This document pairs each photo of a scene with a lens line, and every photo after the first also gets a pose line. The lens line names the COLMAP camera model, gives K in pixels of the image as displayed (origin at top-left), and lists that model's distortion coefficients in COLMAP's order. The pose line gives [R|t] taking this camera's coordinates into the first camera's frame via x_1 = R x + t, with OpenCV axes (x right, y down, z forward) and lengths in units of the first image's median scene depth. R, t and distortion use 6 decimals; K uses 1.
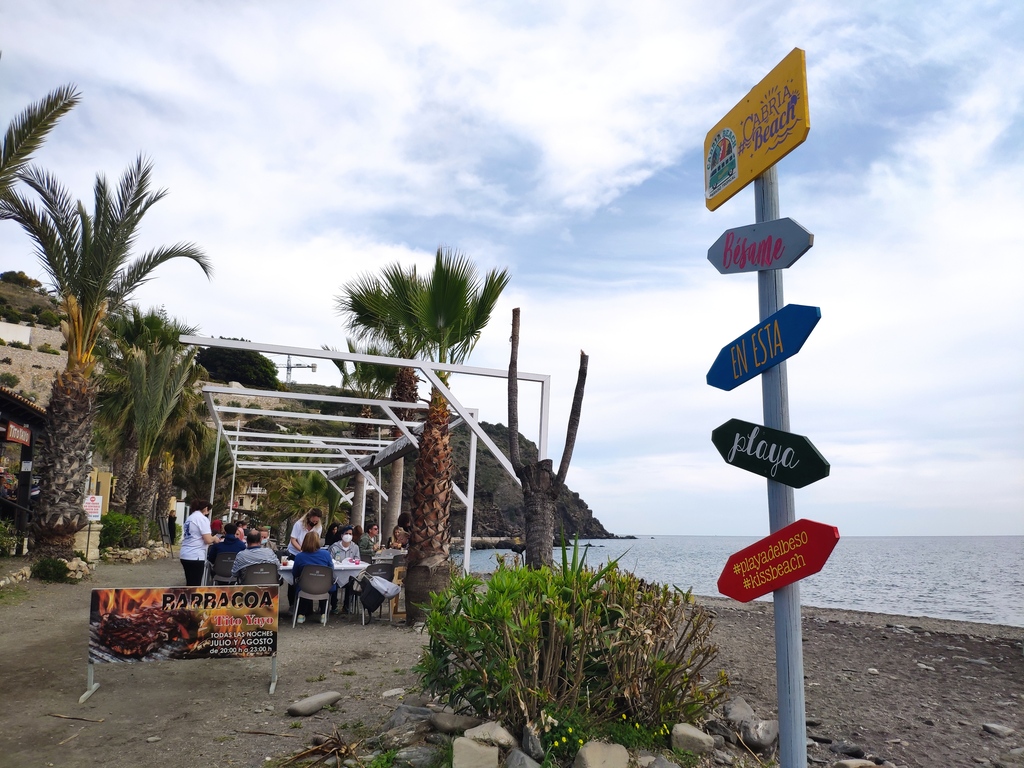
lens RADIAL K [[810.0, 0, 515.6], [0, 810.0, 384.7], [0, 0, 1]] dist [0.047205, -0.103927]
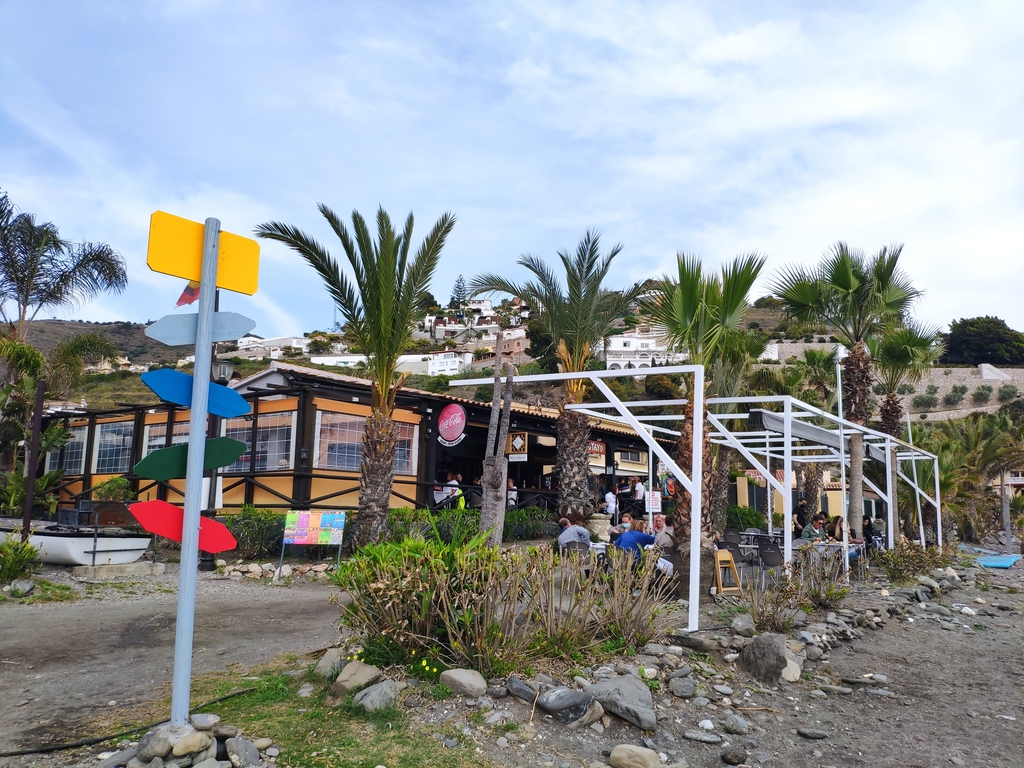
lens RADIAL K [[810.0, 0, 506.0], [0, 810.0, 387.3], [0, 0, 1]] dist [0.047205, -0.103927]
pose [[0.588267, -0.128471, -0.798396, 0.480259], [0.135146, 0.989033, -0.059569, 0.031843], [0.797294, -0.072858, 0.599178, 0.134387]]
